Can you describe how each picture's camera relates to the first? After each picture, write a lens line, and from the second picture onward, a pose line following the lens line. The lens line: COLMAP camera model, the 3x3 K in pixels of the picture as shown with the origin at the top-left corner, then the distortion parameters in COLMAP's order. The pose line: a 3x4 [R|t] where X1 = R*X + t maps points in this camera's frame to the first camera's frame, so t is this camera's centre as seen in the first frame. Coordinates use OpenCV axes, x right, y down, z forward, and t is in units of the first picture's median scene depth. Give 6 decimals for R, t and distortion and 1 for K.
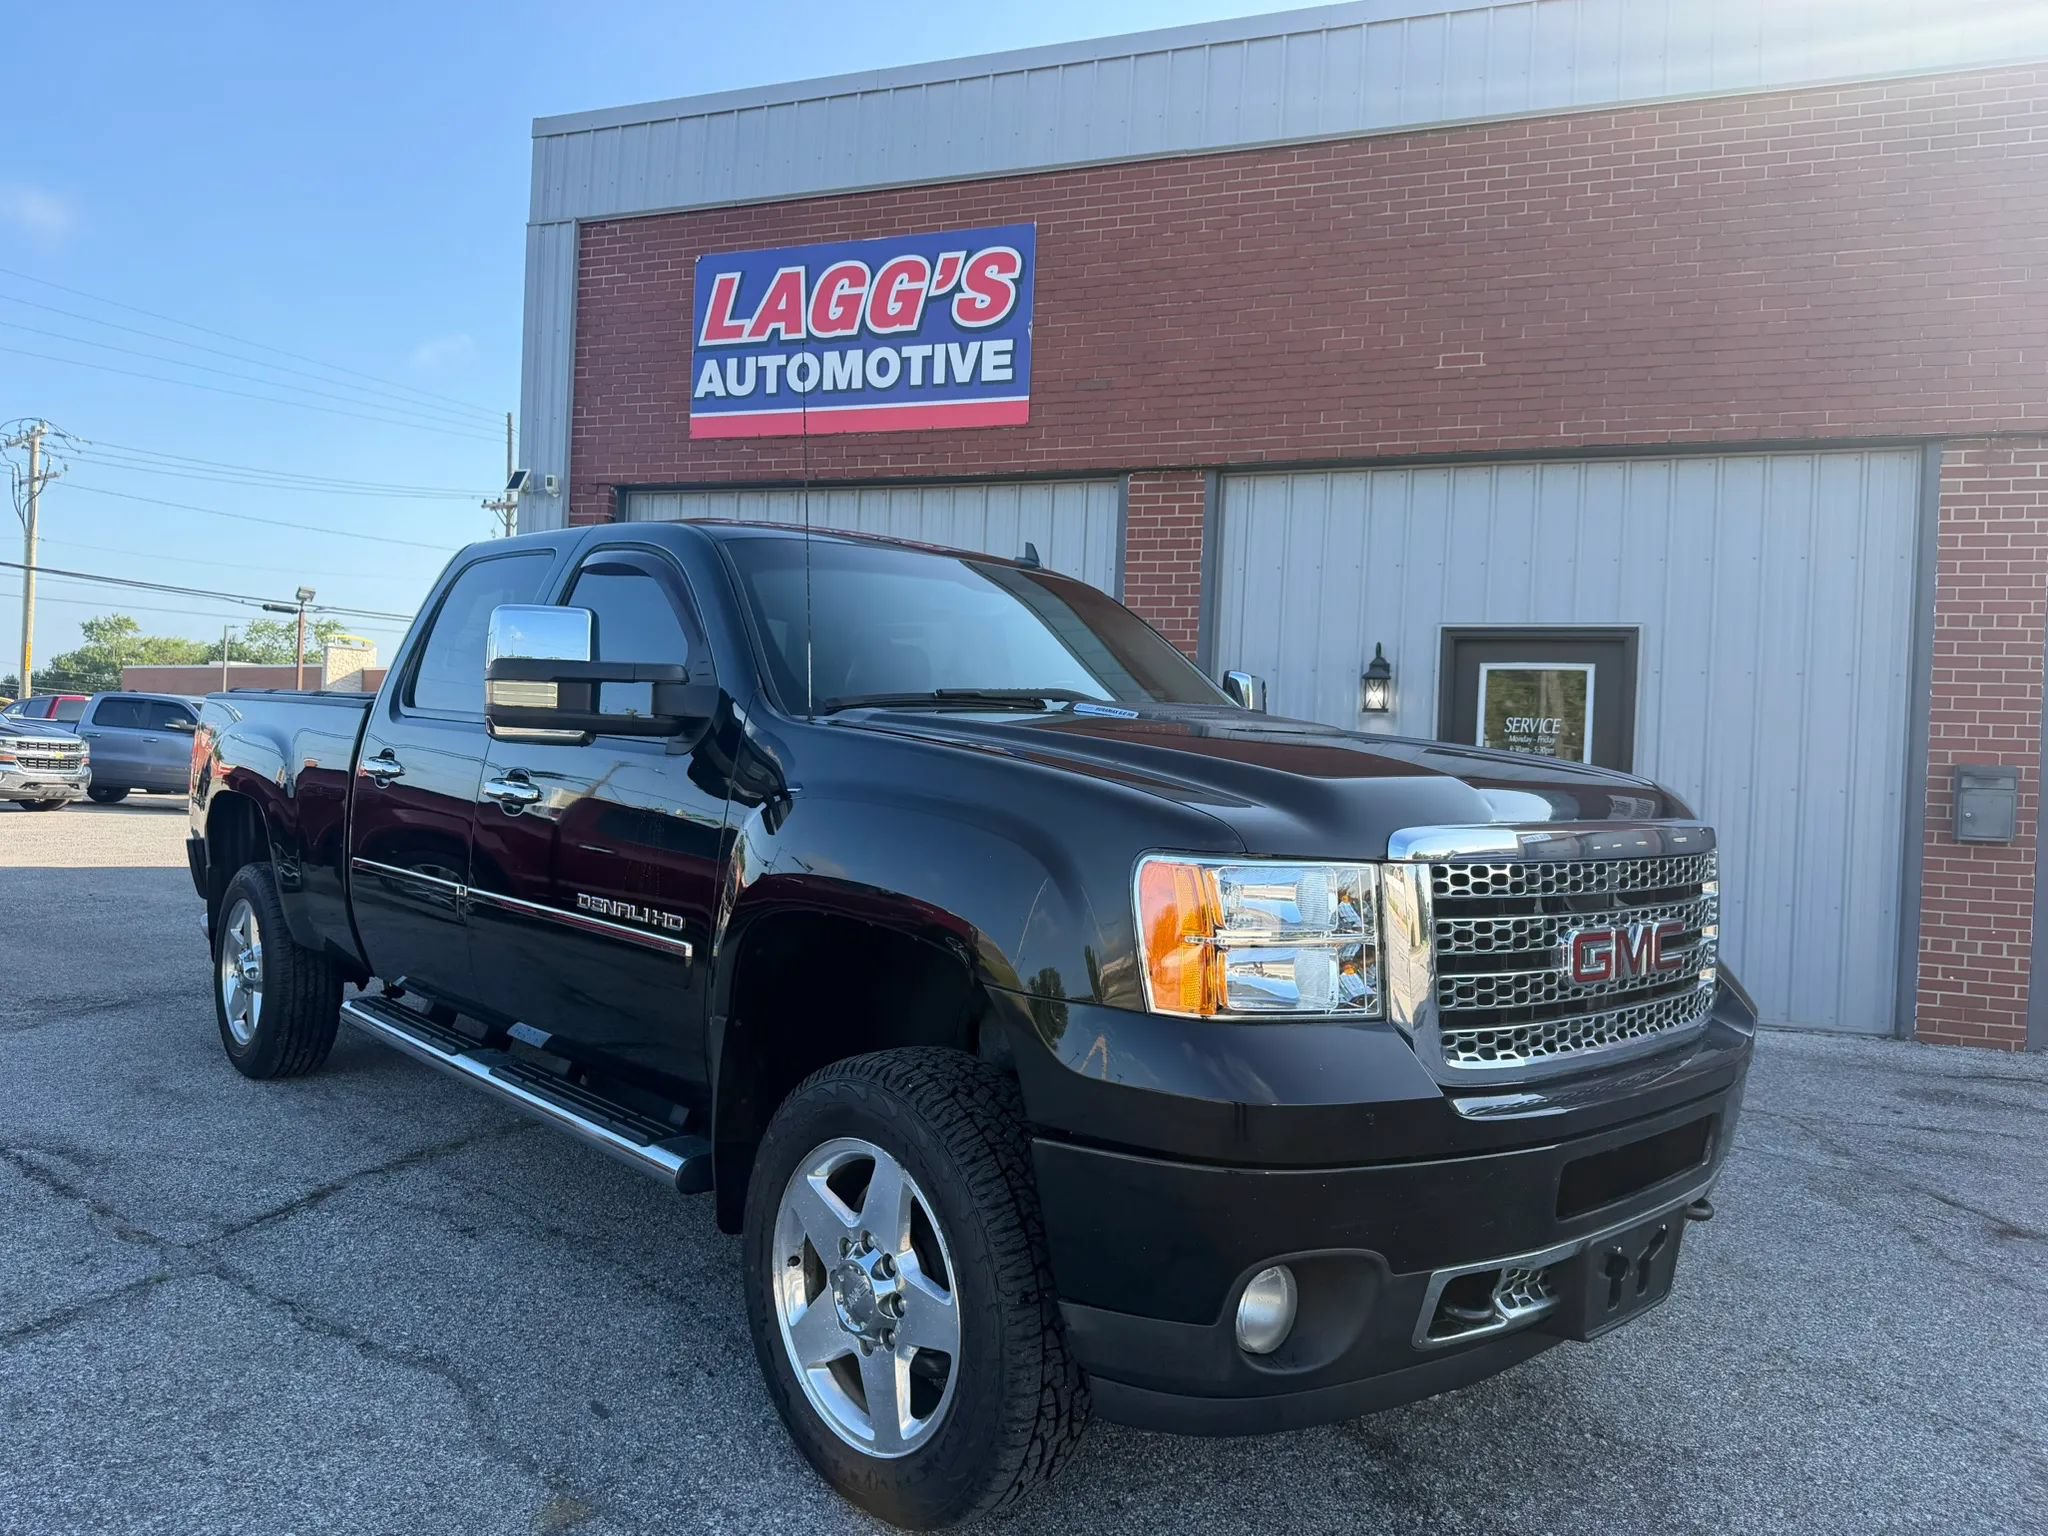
lens RADIAL K [[1499.6, 0, 1036.1], [0, 1499.6, 802.0], [0, 0, 1]] dist [0.083448, -0.128446]
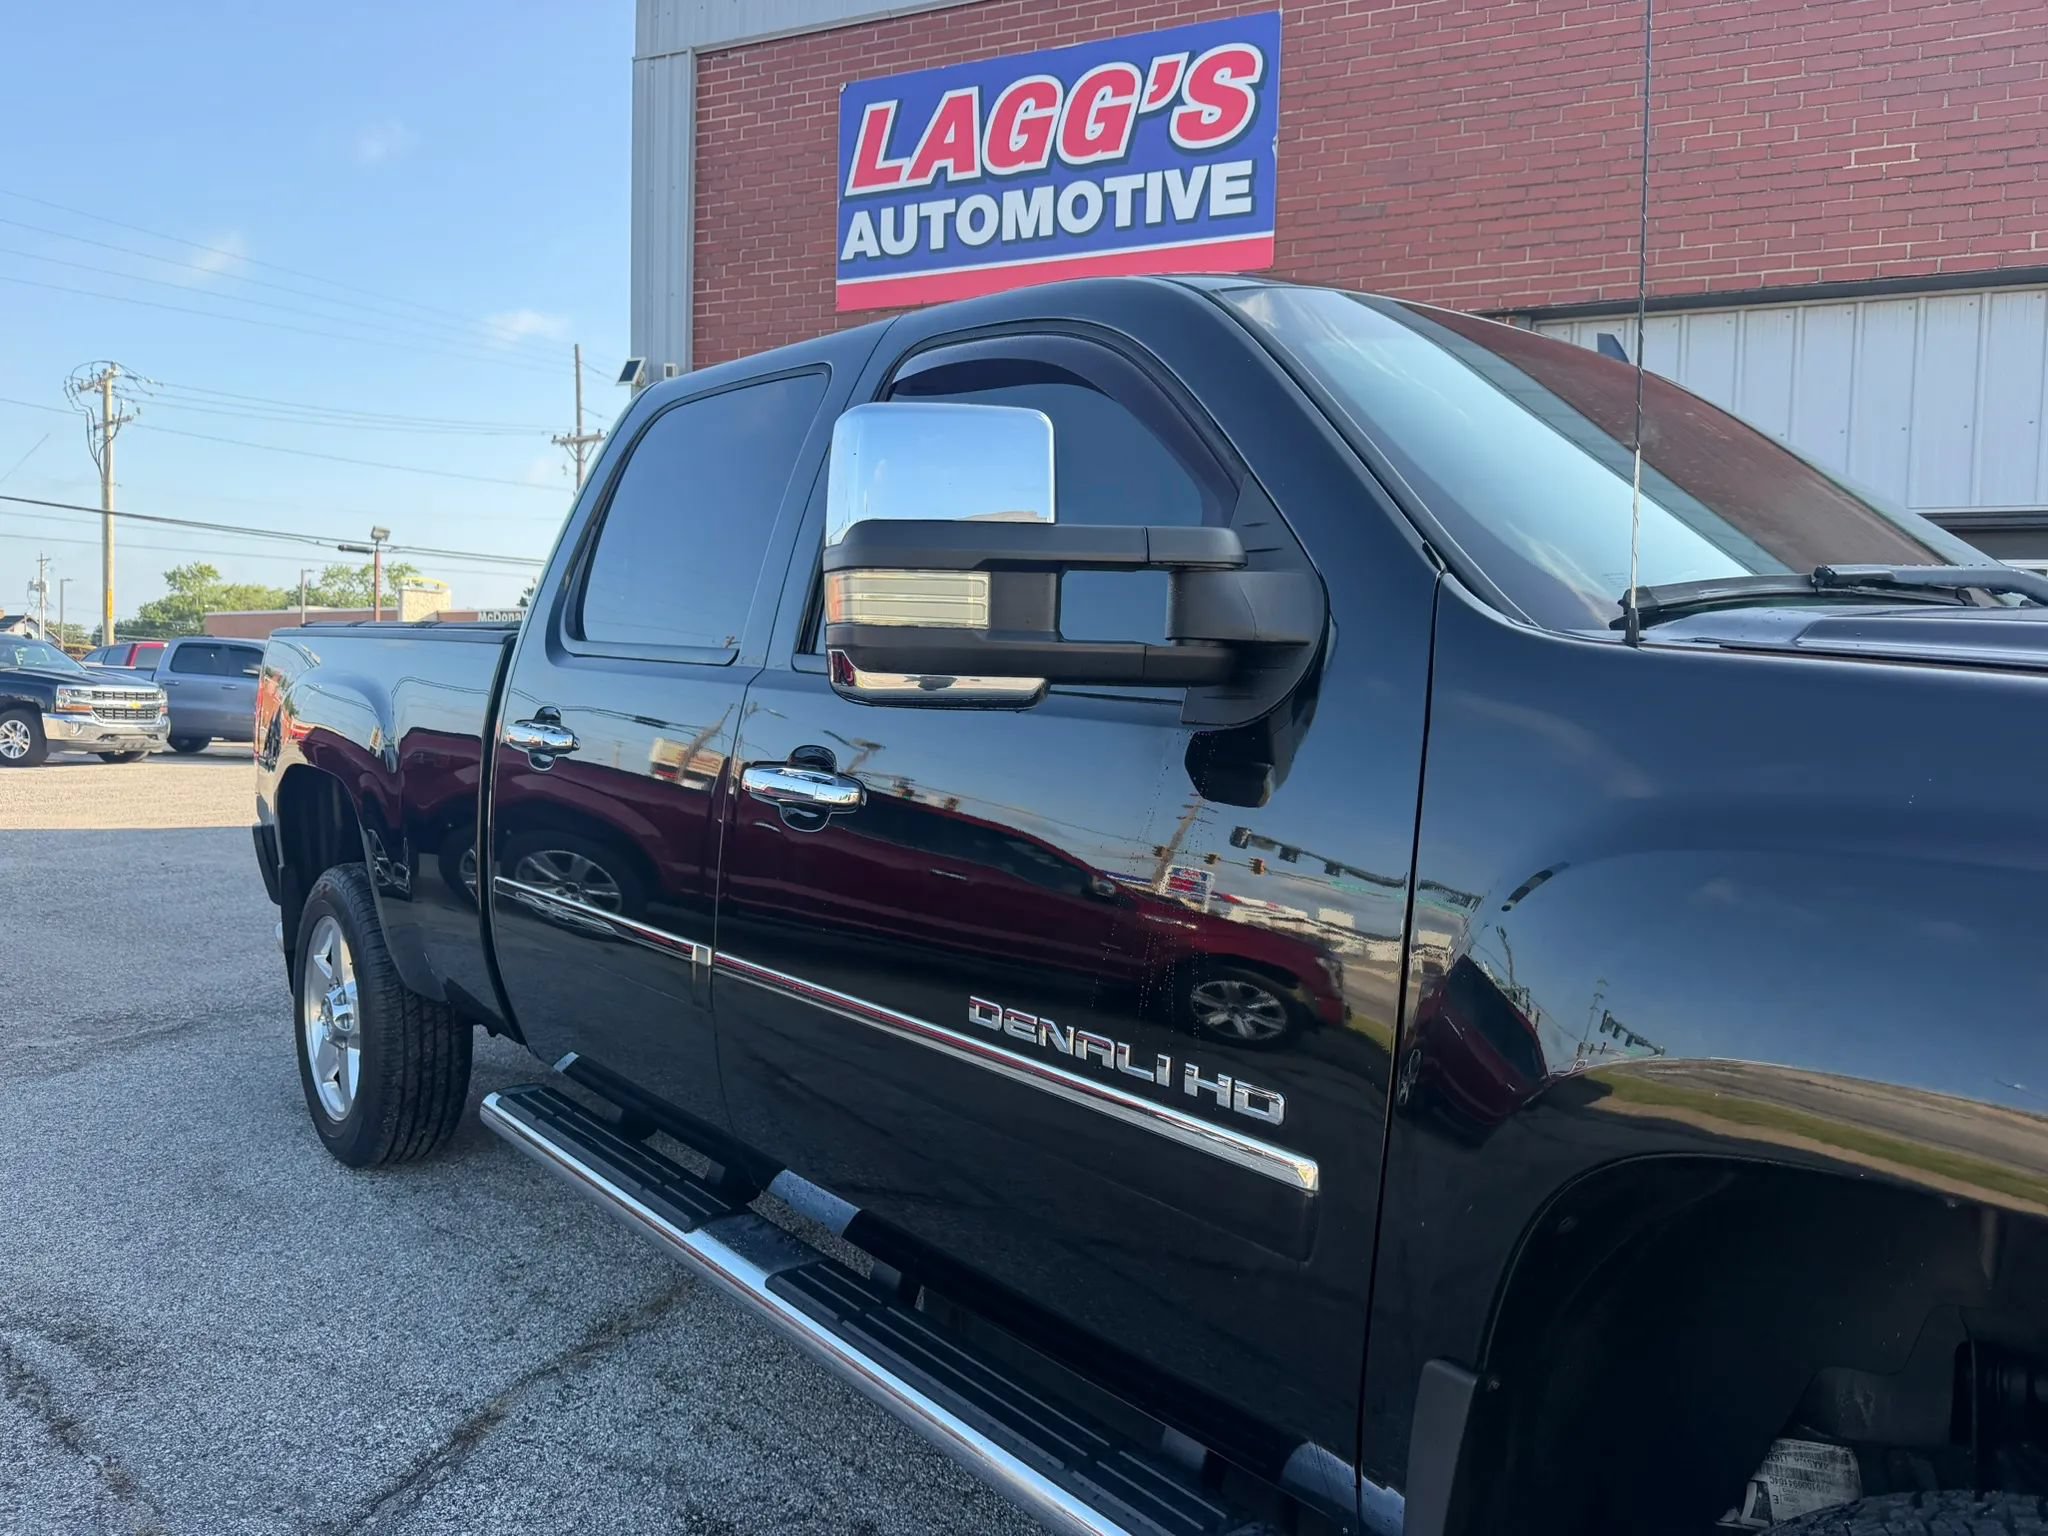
lens RADIAL K [[1490.0, 0, 983.2], [0, 1490.0, 784.6], [0, 0, 1]] dist [0.056538, -0.113911]
pose [[0.997645, -0.012133, -0.067504, -0.120554], [0.014464, 0.999312, 0.034156, -0.012686], [0.067043, -0.035052, 0.997134, 0.230188]]
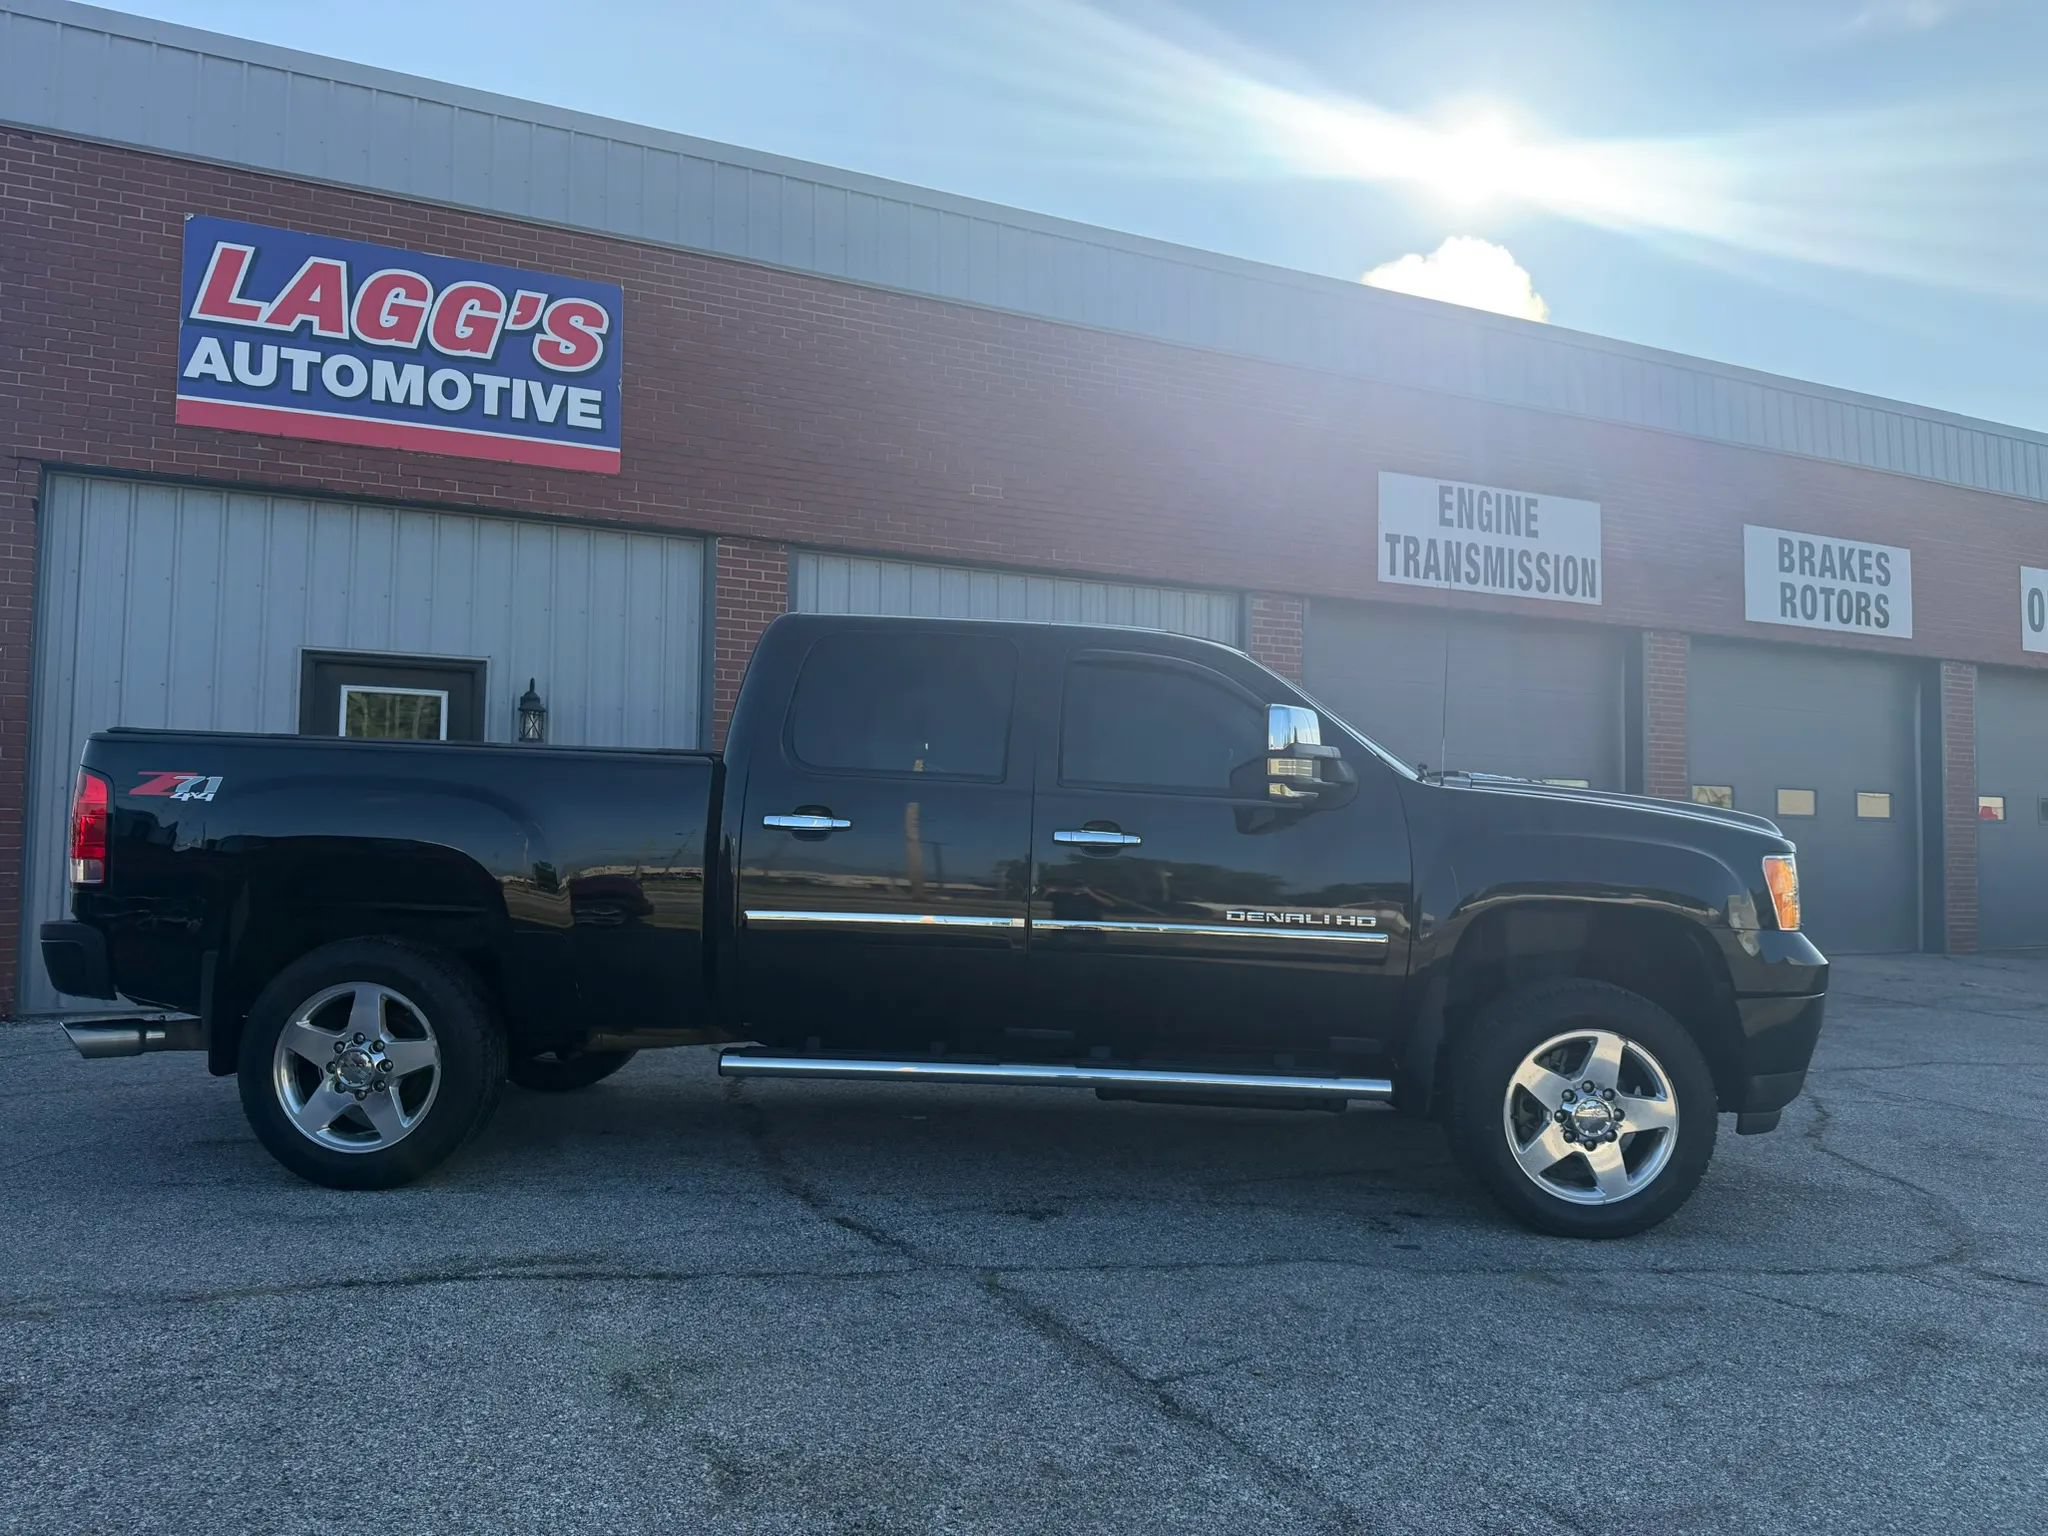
lens RADIAL K [[1491.1, 0, 1098.7], [0, 1491.1, 767.1], [0, 0, 1]] dist [-0.007772, -0.007279]
pose [[0.671710, 0.005395, 0.740795, -0.608704], [0.029001, 0.999015, -0.033572, -0.009301], [-0.740247, 0.044034, 0.670892, 0.095939]]
